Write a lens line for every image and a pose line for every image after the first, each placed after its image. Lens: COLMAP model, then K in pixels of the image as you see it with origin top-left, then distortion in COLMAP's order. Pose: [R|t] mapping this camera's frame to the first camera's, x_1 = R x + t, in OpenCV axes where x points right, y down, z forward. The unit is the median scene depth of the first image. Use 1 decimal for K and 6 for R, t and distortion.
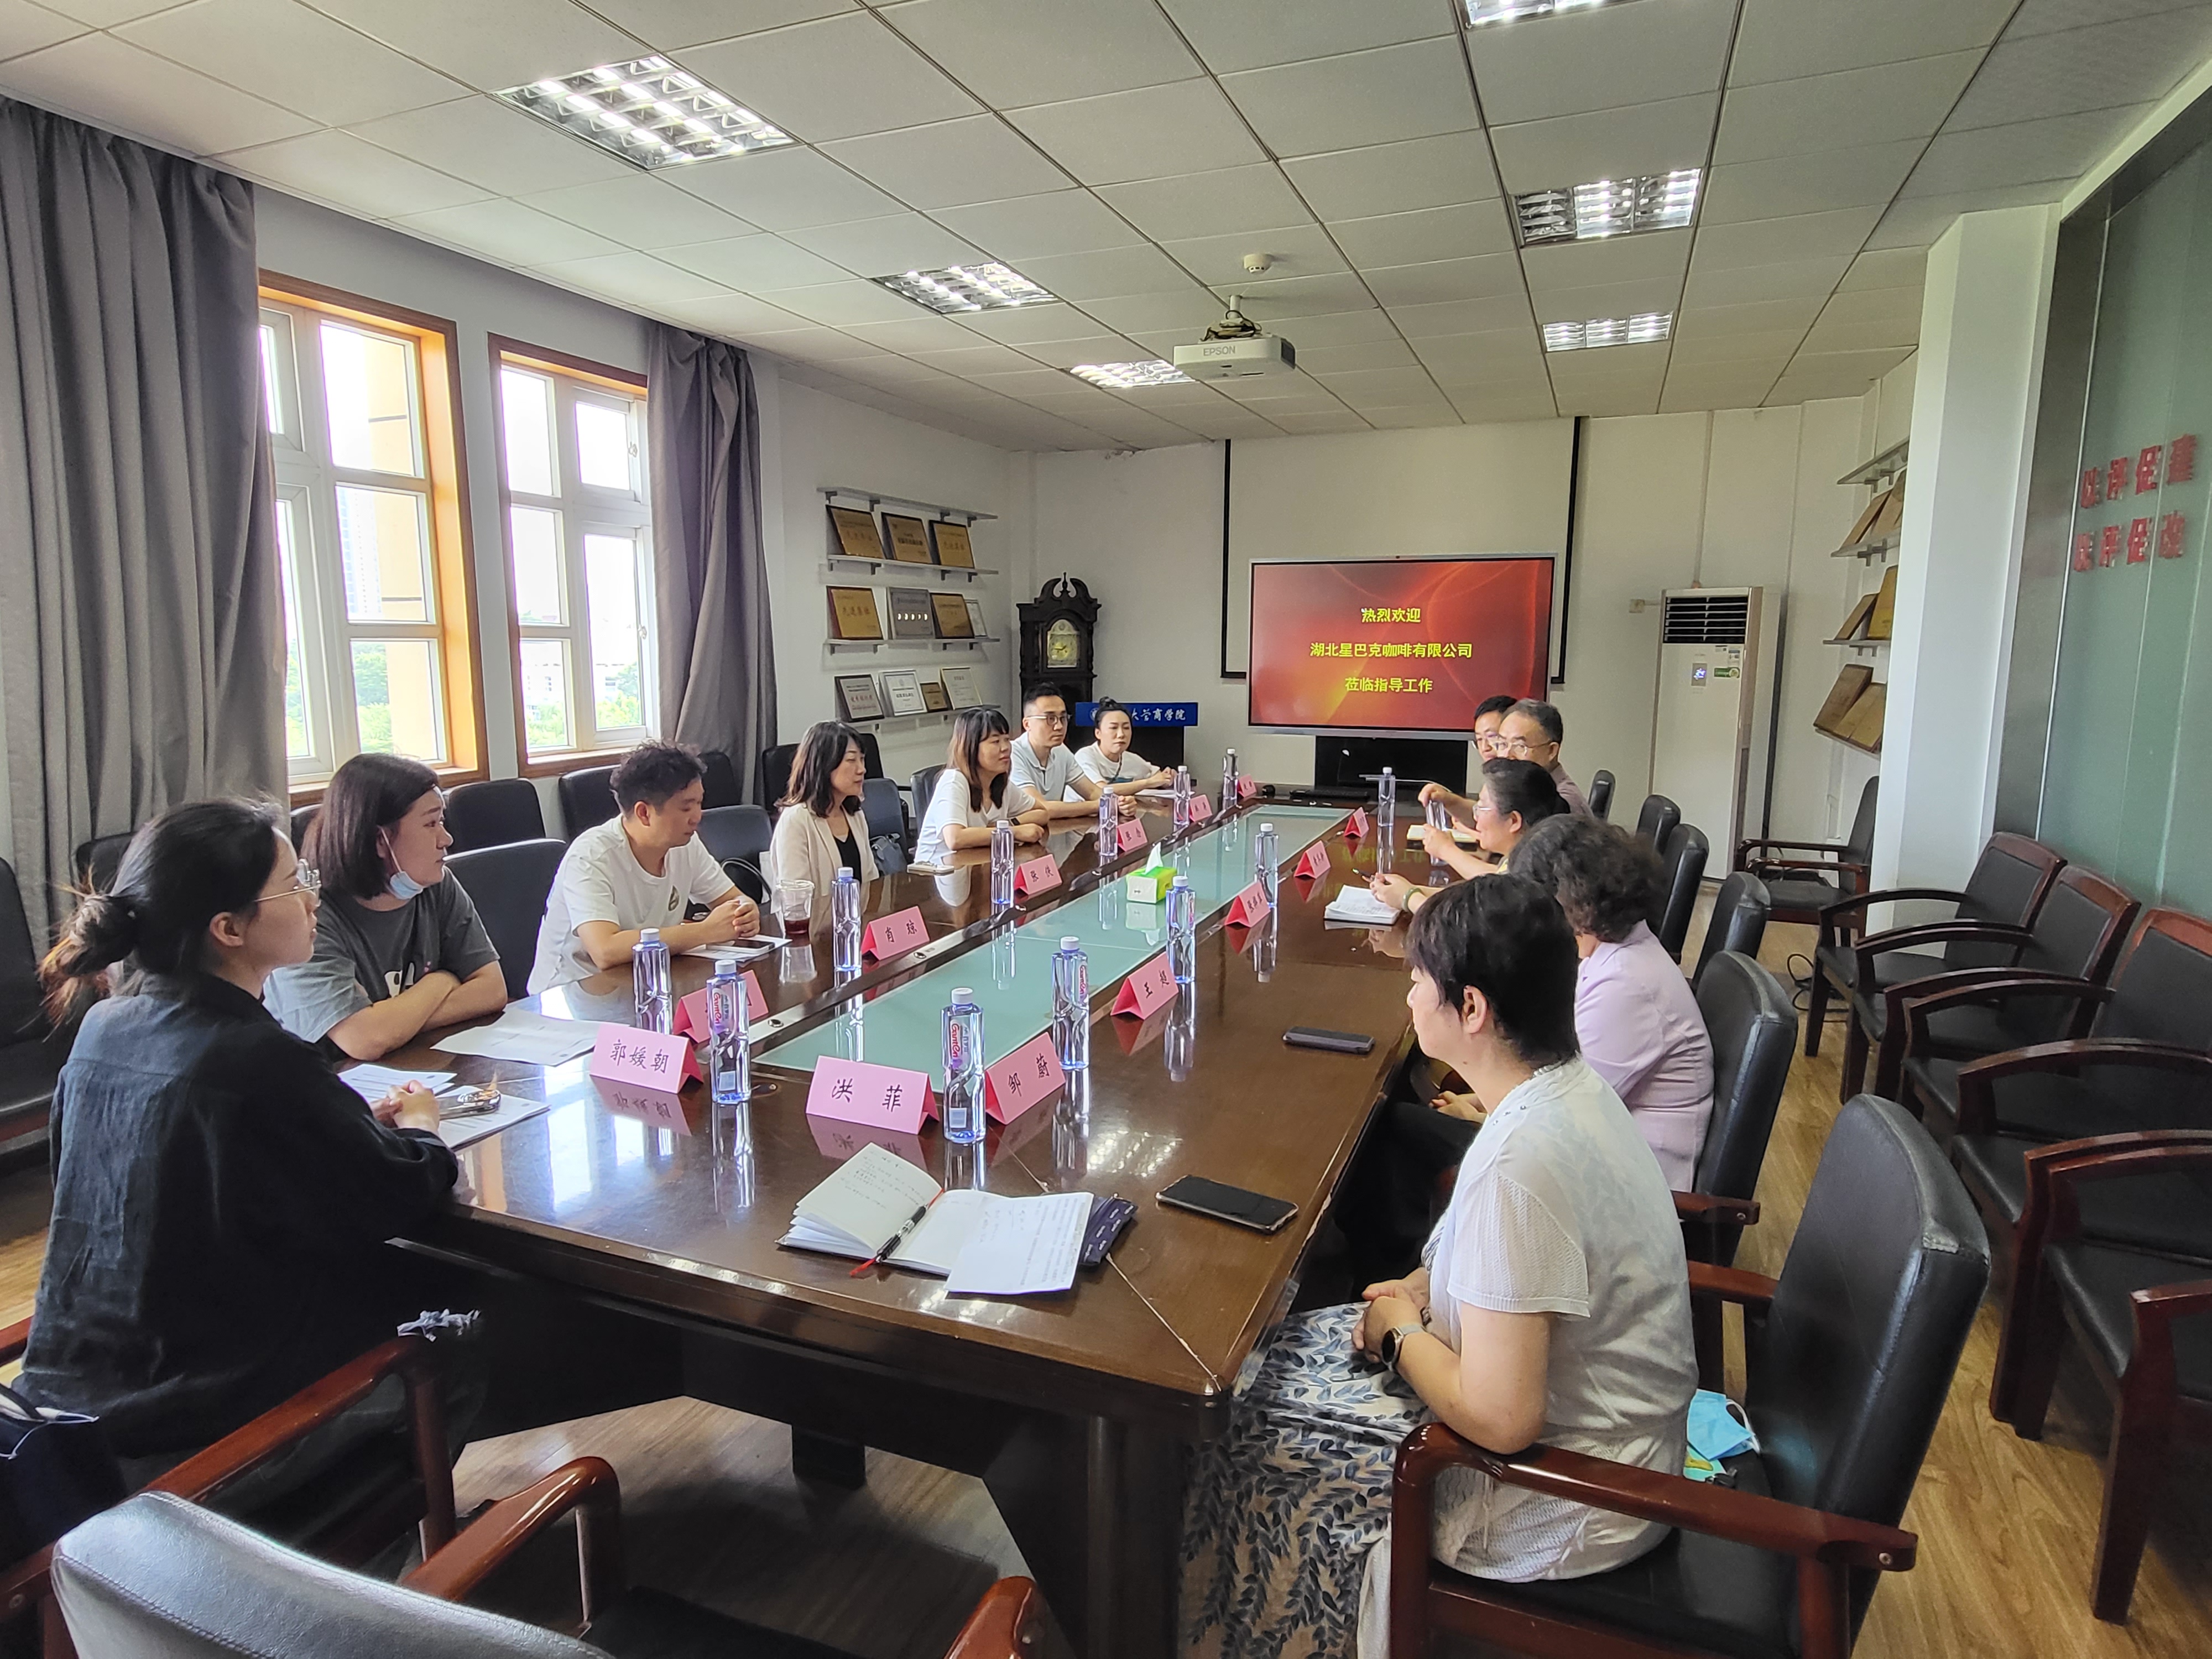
lens RADIAL K [[1193.3, 0, 1096.7], [0, 1193.3, 740.4], [0, 0, 1]] dist [0.003186, -0.000782]
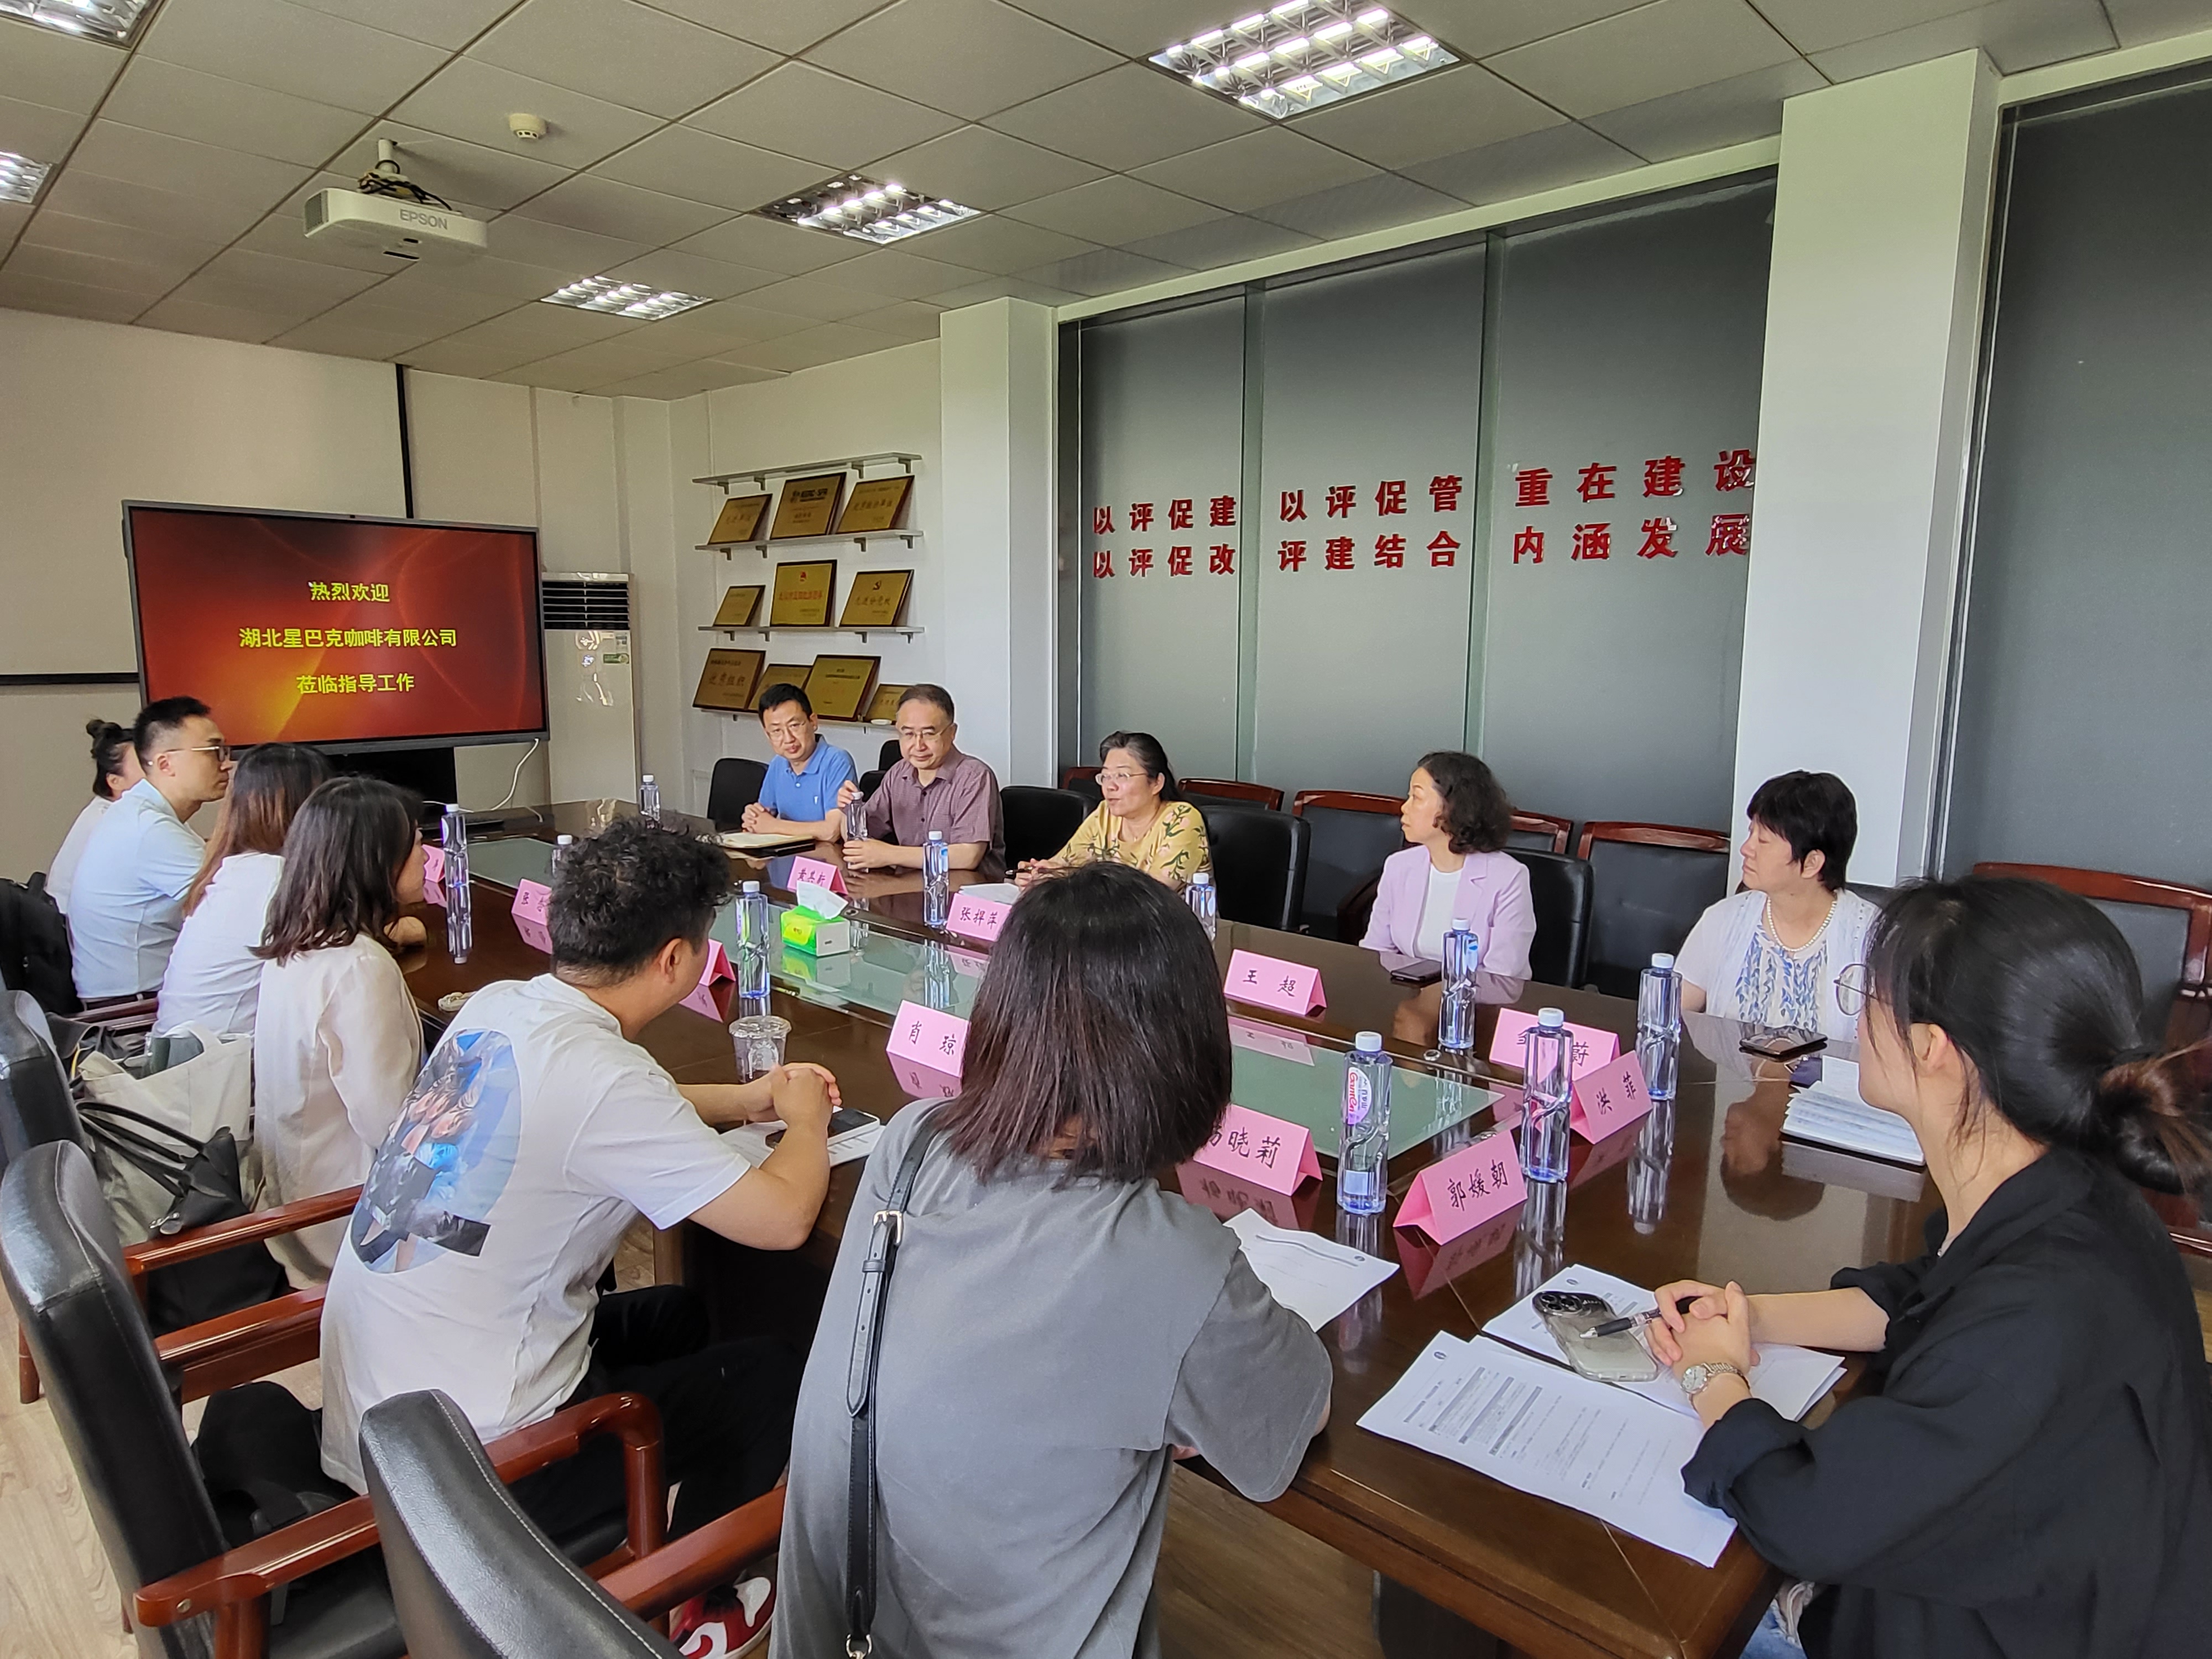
lens RADIAL K [[1293.2, 0, 1102.9], [0, 1293.2, 740.7], [0, 0, 1]] dist [-0.000416, -0.000597]
pose [[0.365067, -0.080285, 0.927513, -0.330831], [0.078990, 0.995353, 0.055067, -0.016810], [-0.927624, 0.053161, 0.369713, 0.235145]]
